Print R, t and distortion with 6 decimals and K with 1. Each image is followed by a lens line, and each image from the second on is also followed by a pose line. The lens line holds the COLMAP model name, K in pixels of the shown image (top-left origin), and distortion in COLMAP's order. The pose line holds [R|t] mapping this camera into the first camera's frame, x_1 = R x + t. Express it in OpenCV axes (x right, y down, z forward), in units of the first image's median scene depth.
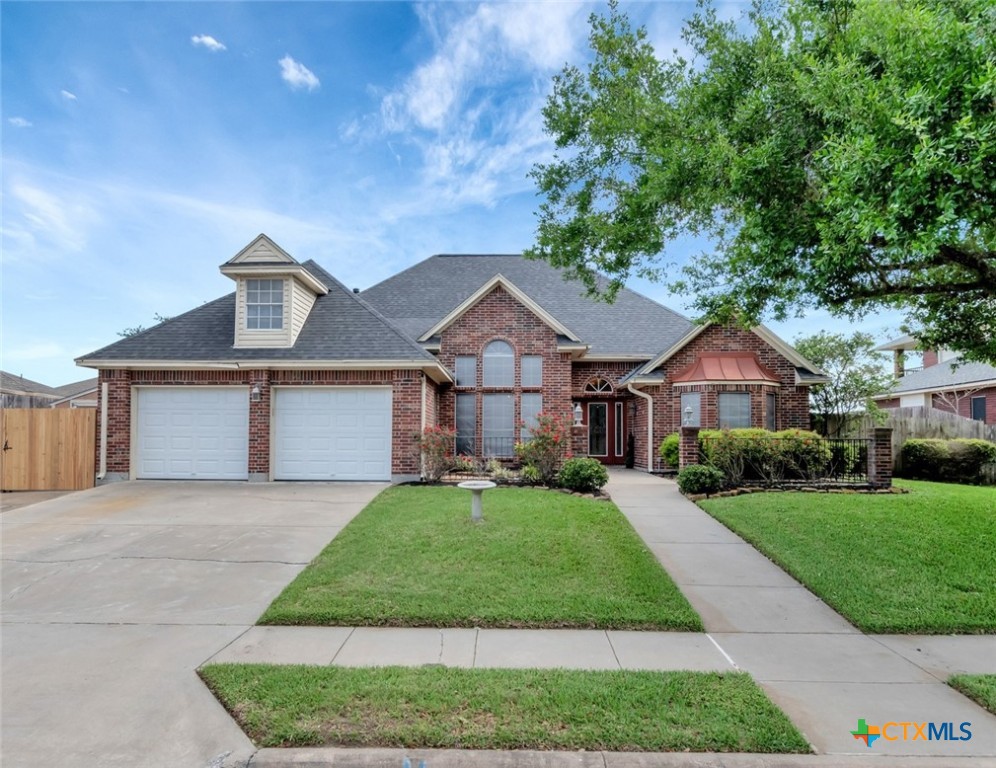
lens RADIAL K [[649.0, 0, 492.2], [0, 649.0, 388.7], [0, 0, 1]] dist [-0.005015, 0.002528]
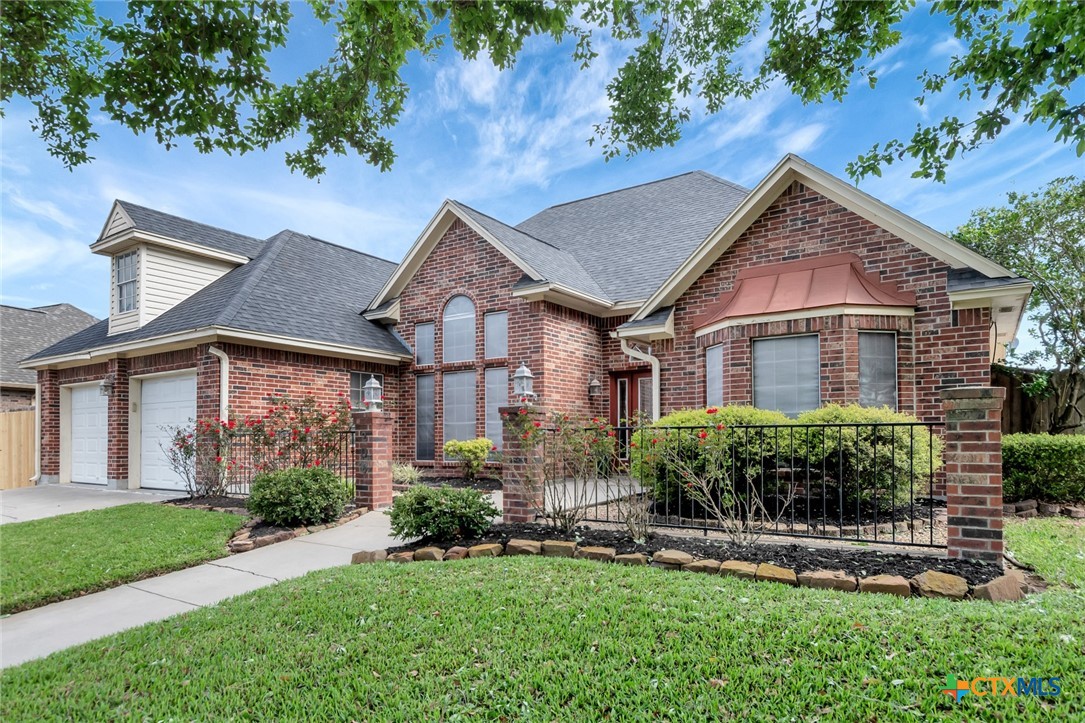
lens RADIAL K [[639.3, 0, 536.3], [0, 639.3, 408.6], [0, 0, 1]] dist [0.002411, 0.001387]
pose [[0.849599, -0.035138, -0.526257, 0.454851], [0.050619, 0.998605, 0.015044, 0.042360], [0.524994, -0.039420, 0.850192, 0.465453]]
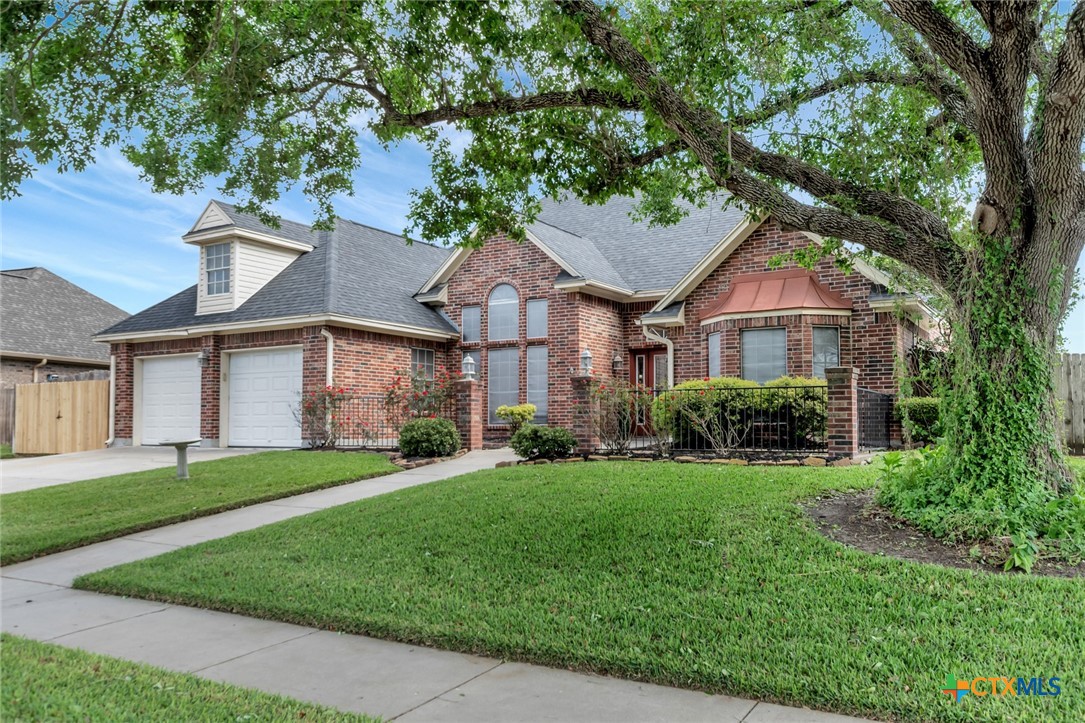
lens RADIAL K [[822.1, 0, 552.7], [0, 822.1, 353.9], [0, 0, 1]] dist [0.010537, 0.003693]
pose [[0.878302, -0.048545, -0.475636, 0.576970], [0.044206, 0.998816, -0.020313, 0.039572], [0.476059, -0.003185, 0.879408, 0.111811]]
